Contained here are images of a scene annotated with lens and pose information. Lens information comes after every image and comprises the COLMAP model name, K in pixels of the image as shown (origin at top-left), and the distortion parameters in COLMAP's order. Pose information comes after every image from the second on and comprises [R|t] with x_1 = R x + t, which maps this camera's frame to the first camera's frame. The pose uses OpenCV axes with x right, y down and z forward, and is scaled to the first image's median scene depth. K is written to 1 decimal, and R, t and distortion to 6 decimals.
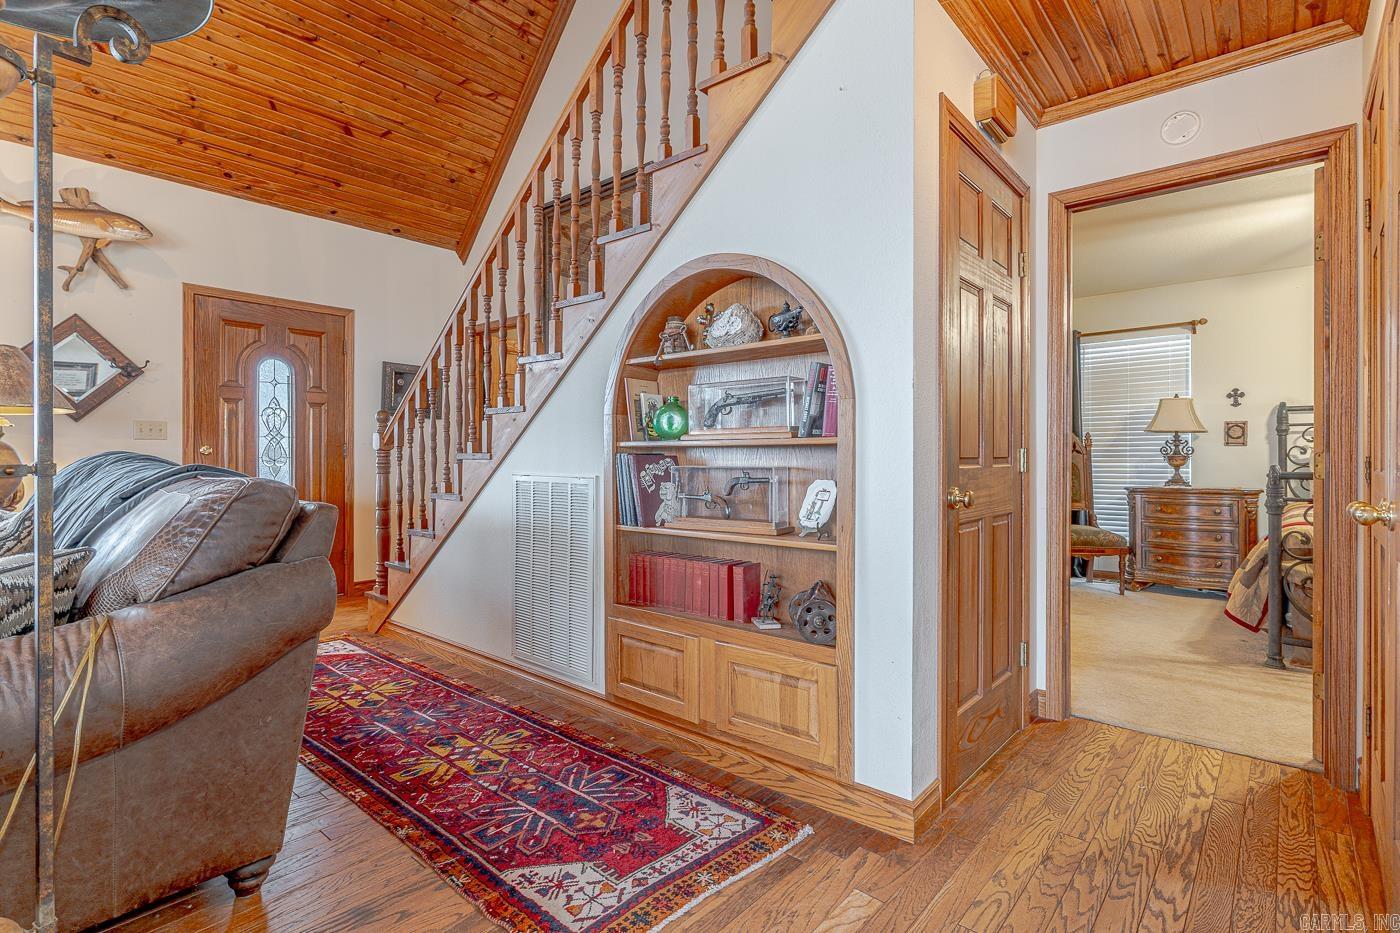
lens RADIAL K [[680.5, 0, 686.2], [0, 680.5, 454.6], [0, 0, 1]] dist [-0.002706, 0.001646]
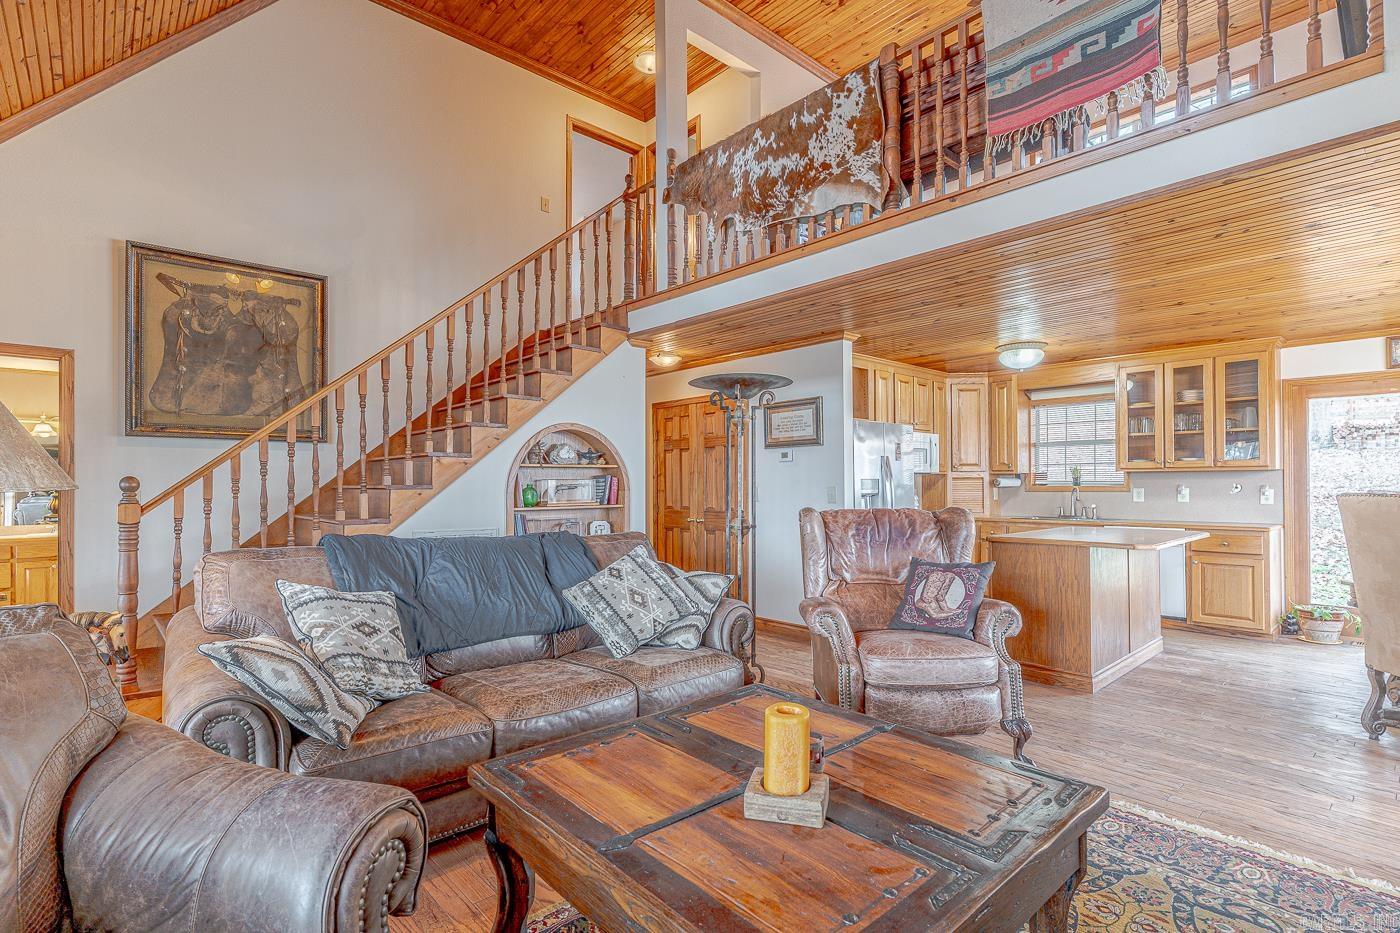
lens RADIAL K [[668.5, 0, 697.7], [0, 668.5, 474.0], [0, 0, 1]] dist [-0.002677, -0.000016]
pose [[0.111562, 0.012971, 0.993673, -1.312070], [0.003336, 0.999904, -0.013427, -0.060136], [-0.993752, 0.004813, 0.111508, 0.222934]]
